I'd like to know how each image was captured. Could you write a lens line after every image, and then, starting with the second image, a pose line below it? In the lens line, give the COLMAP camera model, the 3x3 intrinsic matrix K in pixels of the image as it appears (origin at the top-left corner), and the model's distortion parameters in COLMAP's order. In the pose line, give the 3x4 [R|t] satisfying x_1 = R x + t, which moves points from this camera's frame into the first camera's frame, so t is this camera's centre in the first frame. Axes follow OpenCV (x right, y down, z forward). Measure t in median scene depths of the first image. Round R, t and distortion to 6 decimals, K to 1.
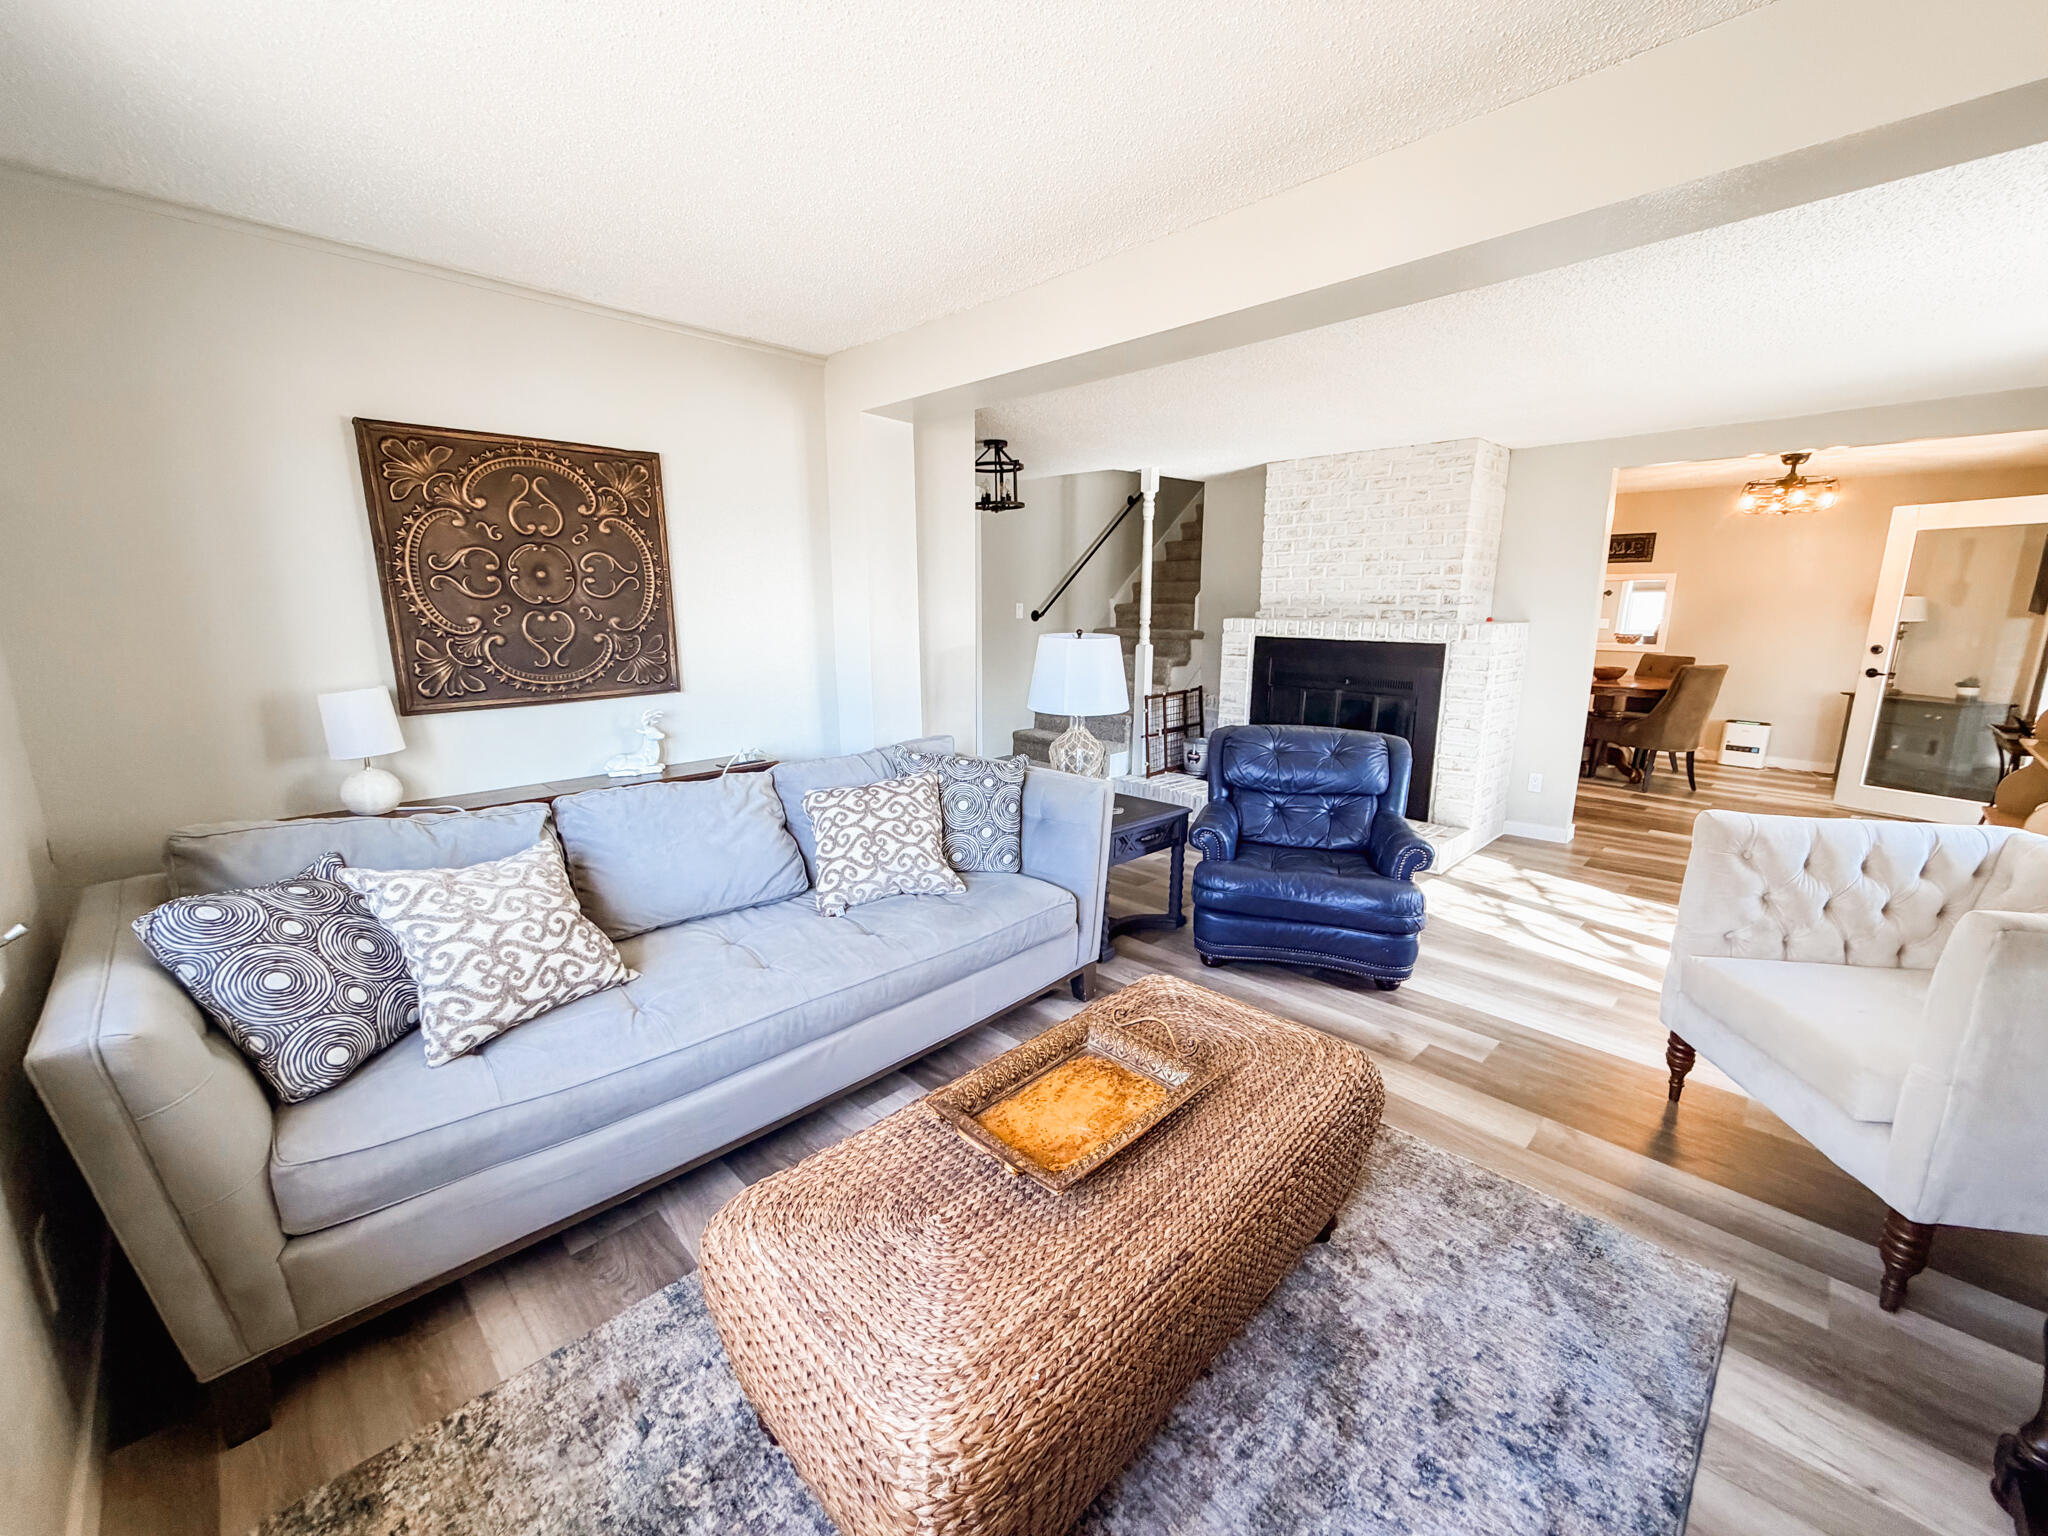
lens RADIAL K [[813.7, 0, 1018.6], [0, 813.7, 766.8], [0, 0, 1]] dist [0.000219, 0.000279]
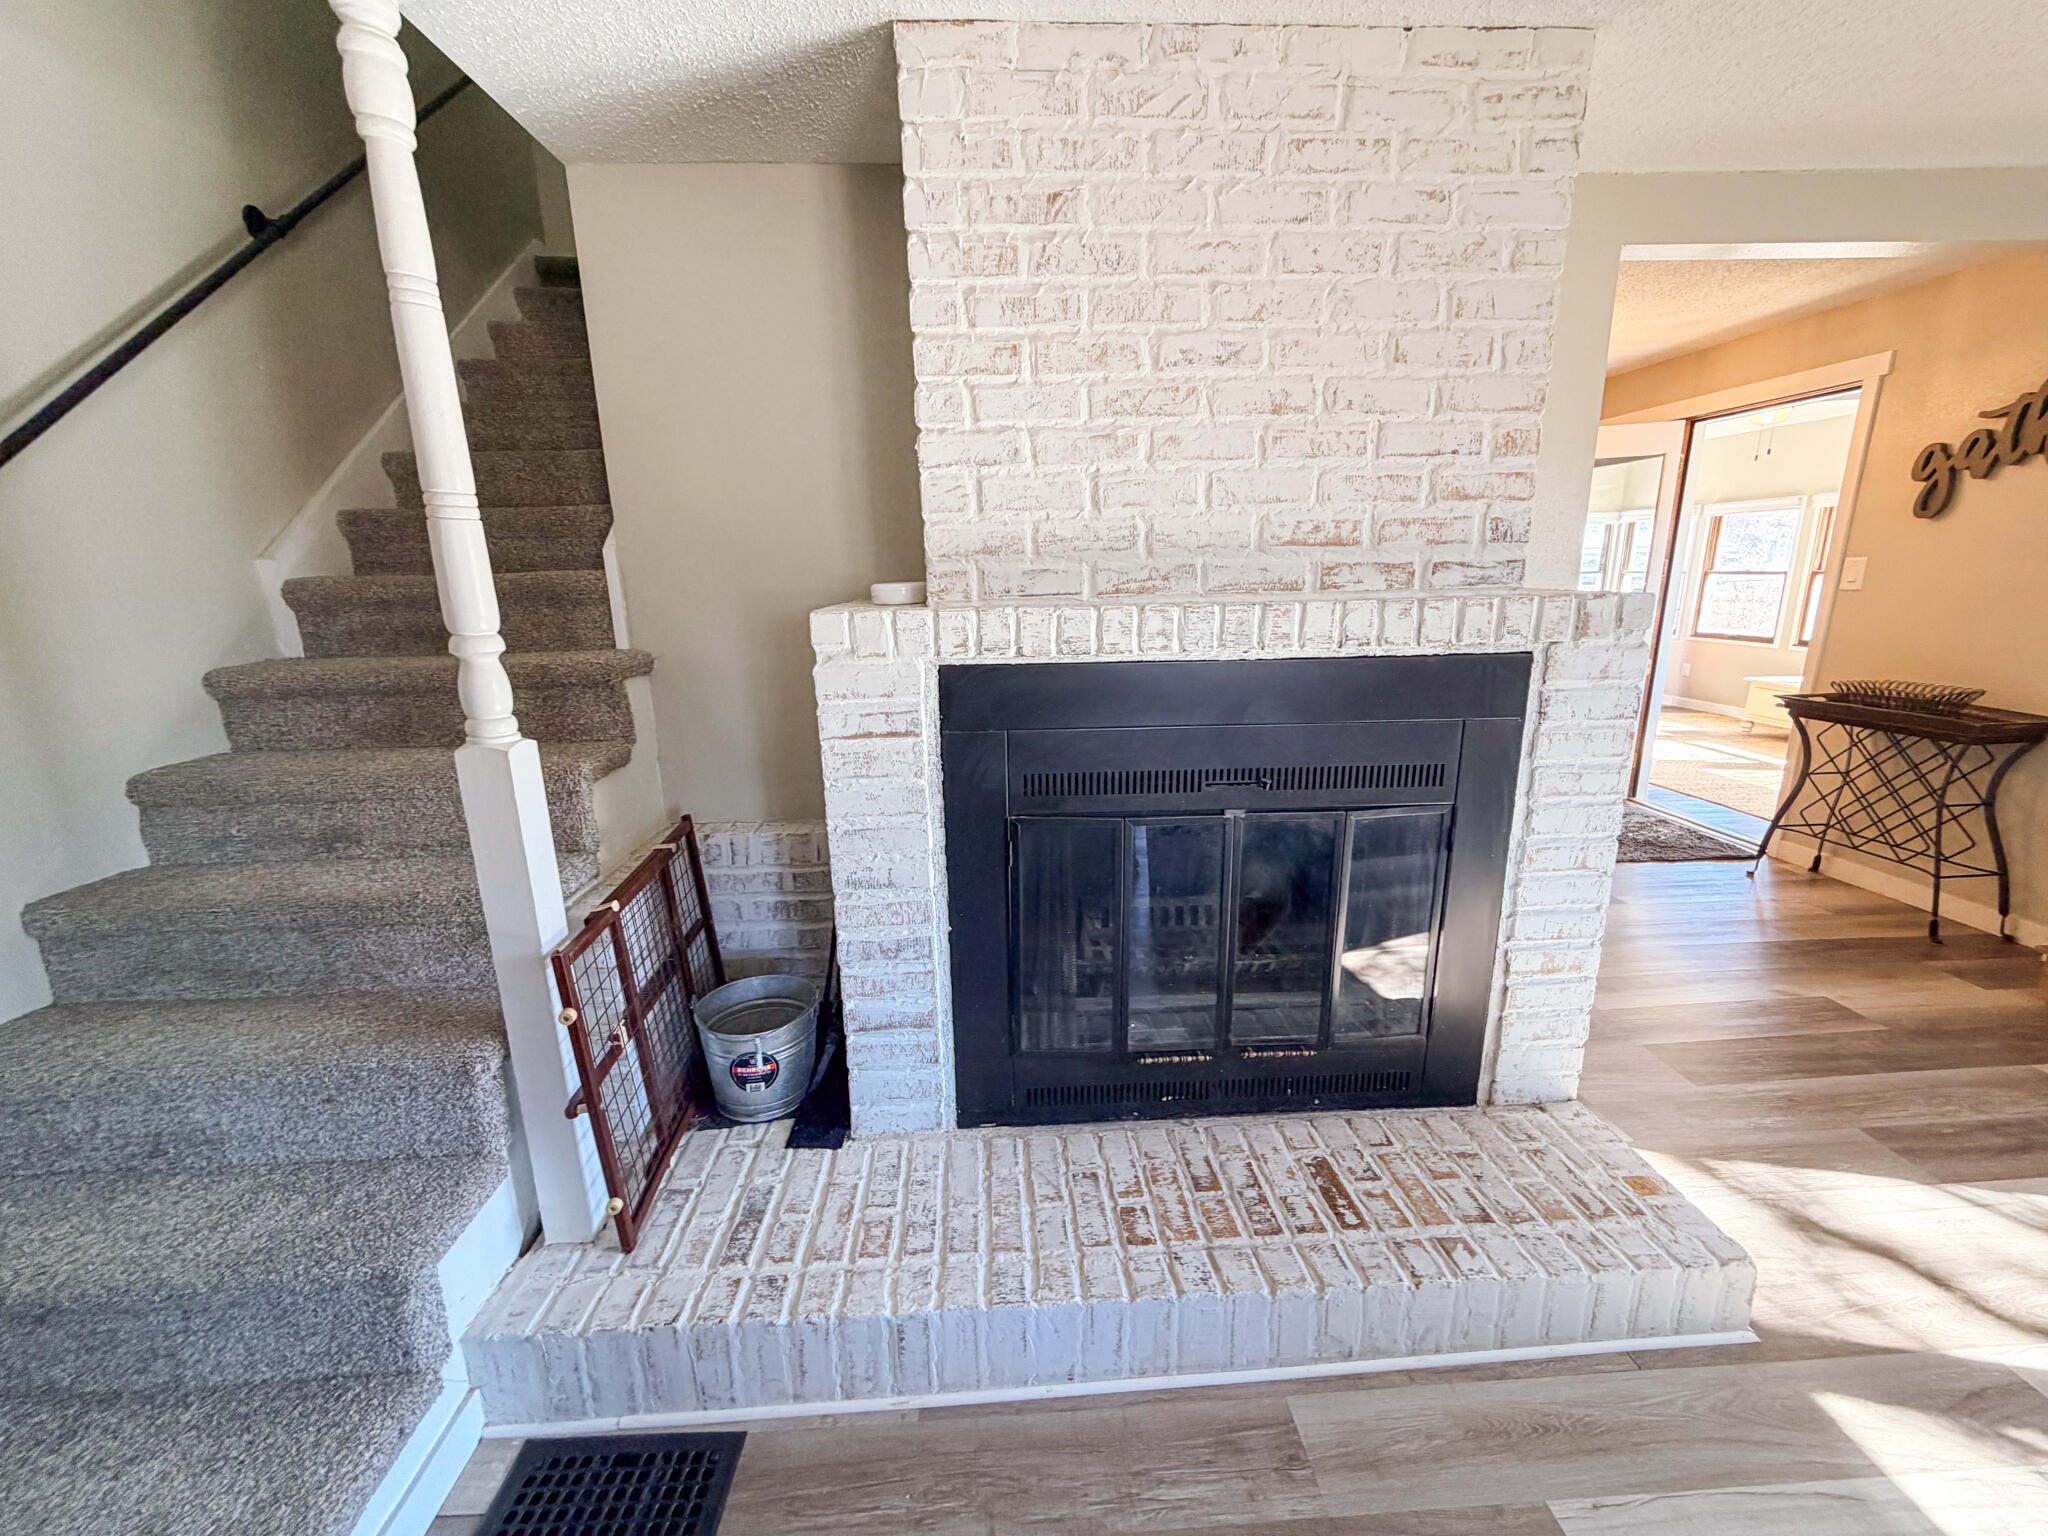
lens RADIAL K [[813.7, 0, 1032.1], [0, 813.7, 763.7], [0, 0, 1]] dist [0.000219, 0.000279]
pose [[0.664557, -0.190150, 0.722638, 0.099357], [0.172922, 0.979964, 0.098838, -0.157054], [-0.726954, 0.059276, 0.684123, 0.816362]]
